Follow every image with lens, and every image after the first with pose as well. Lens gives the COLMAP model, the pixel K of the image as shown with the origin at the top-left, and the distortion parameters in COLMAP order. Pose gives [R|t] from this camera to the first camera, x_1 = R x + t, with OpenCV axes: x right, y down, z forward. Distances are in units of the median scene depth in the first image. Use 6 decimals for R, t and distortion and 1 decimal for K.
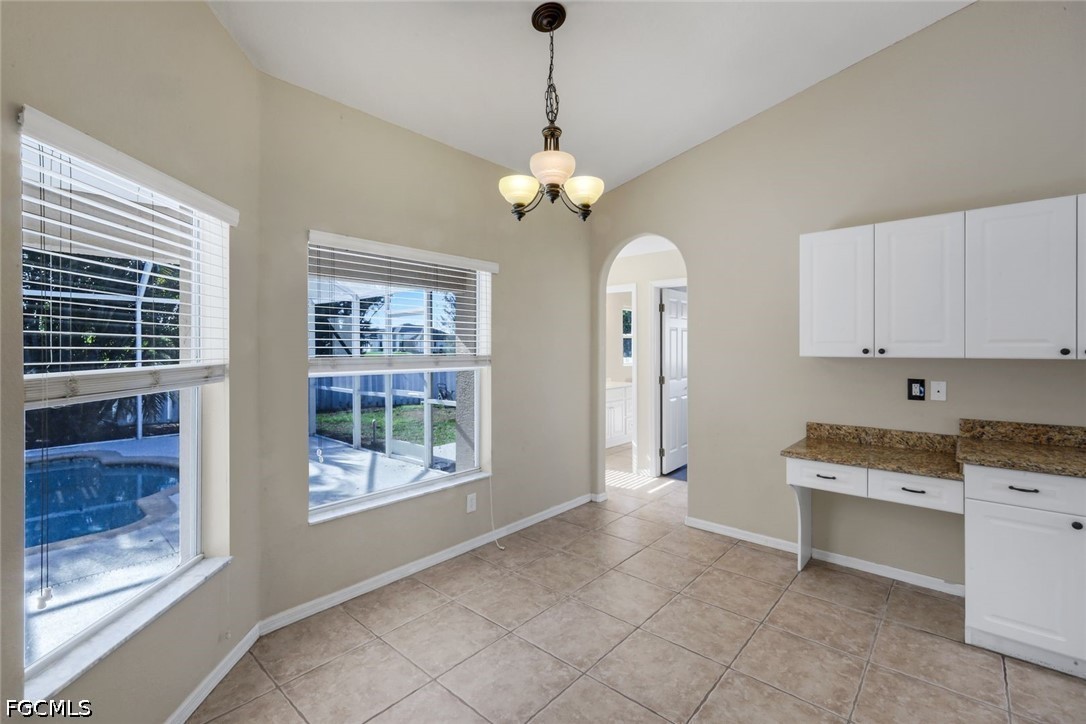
lens RADIAL K [[477.0, 0, 535.7], [0, 477.0, 354.4], [0, 0, 1]] dist [0.006888, -0.001416]
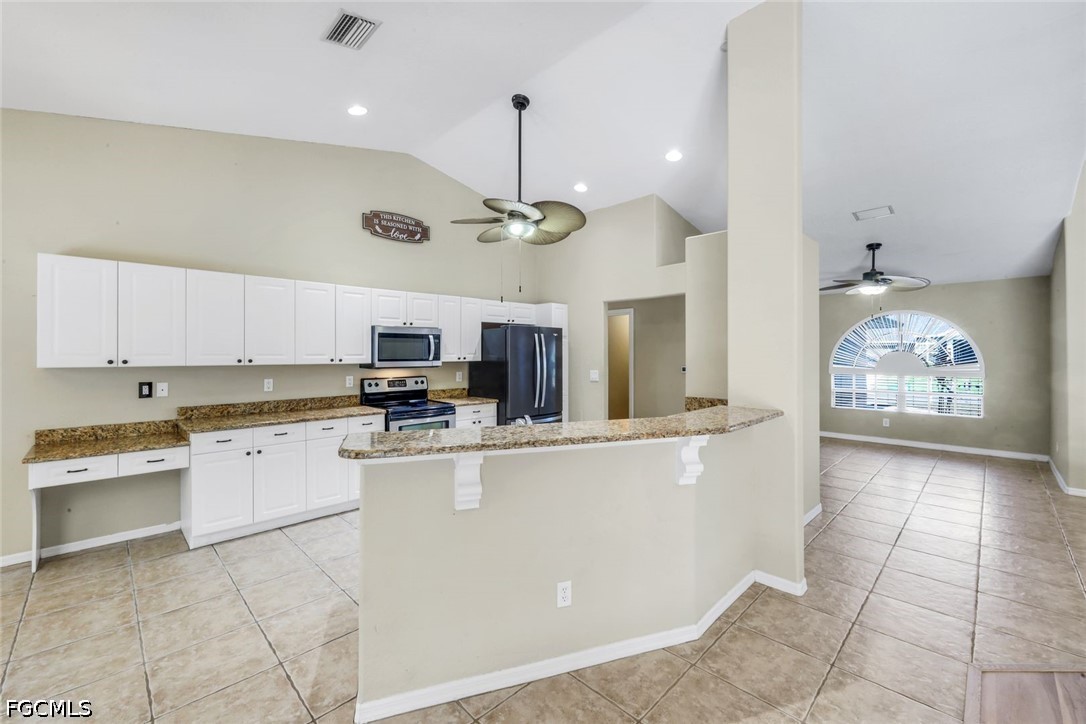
lens RADIAL K [[461.3, 0, 553.0], [0, 461.3, 345.0], [0, 0, 1]] dist [0.009358, -0.000102]
pose [[0.053794, 0.021872, 0.998313, -0.460169], [0.014141, 0.999643, -0.022663, -0.007203], [-0.998452, 0.015336, 0.053465, -0.215772]]
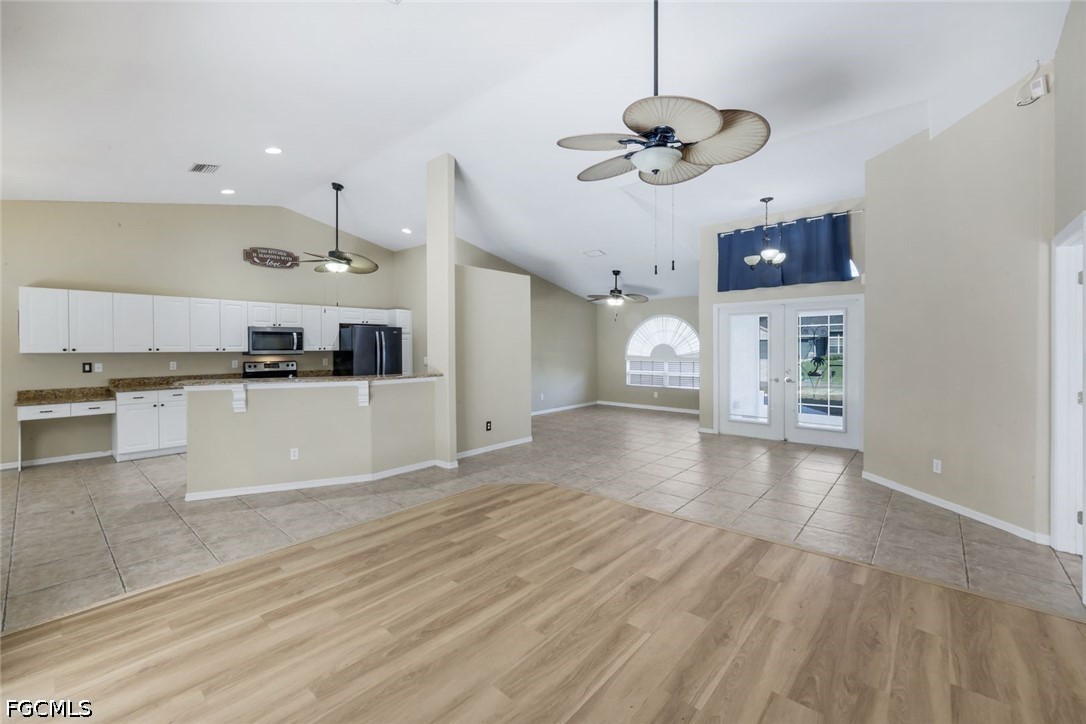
lens RADIAL K [[450.7, 0, 549.7], [0, 450.7, 346.8], [0, 0, 1]] dist [0.007100, 0.000348]
pose [[-0.017906, 0.001621, 0.999838, -1.336725], [0.014587, 0.999893, -0.001359, 0.013207], [-0.999733, 0.014561, -0.017928, -1.085431]]
